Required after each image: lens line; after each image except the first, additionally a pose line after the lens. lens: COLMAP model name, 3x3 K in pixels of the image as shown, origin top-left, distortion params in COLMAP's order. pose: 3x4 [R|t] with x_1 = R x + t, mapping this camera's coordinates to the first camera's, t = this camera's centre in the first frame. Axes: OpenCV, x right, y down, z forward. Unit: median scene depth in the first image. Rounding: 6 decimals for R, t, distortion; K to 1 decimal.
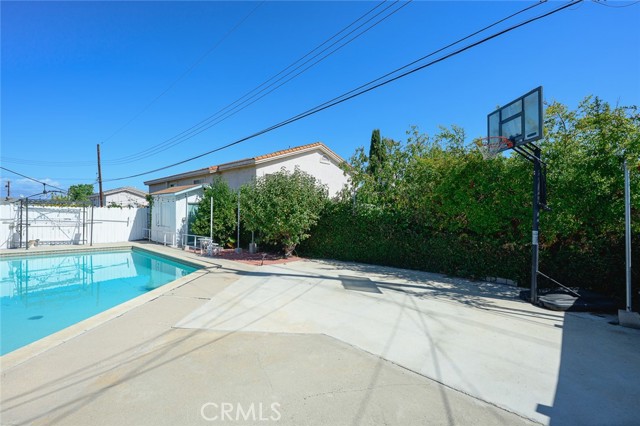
lens RADIAL K [[287.7, 0, 316.1], [0, 287.7, 211.9], [0, 0, 1]] dist [-0.001609, -0.000030]
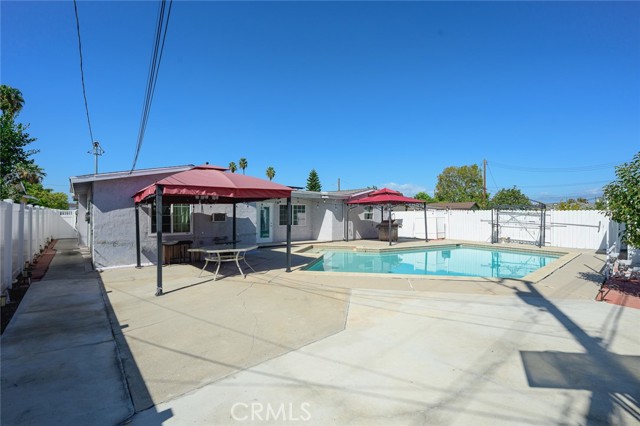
lens RADIAL K [[287.7, 0, 315.8], [0, 287.7, 215.2], [0, 0, 1]] dist [-0.001609, -0.000030]
pose [[-0.147063, -0.003321, -0.989122, 0.380417], [-0.001398, 0.999994, -0.003150, 0.005070], [0.989126, 0.000920, -0.147066, 0.372122]]
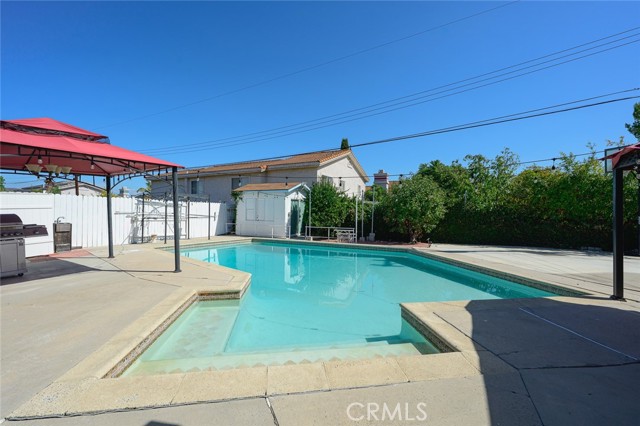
lens RADIAL K [[272.9, 0, 319.4], [0, 272.9, 211.5], [0, 0, 1]] dist [0.002404, 0.000070]
pose [[0.959981, 0.004563, 0.280028, -0.707932], [-0.004207, 0.999989, -0.001874, 0.019428], [-0.280034, 0.000621, 0.959990, -0.039507]]
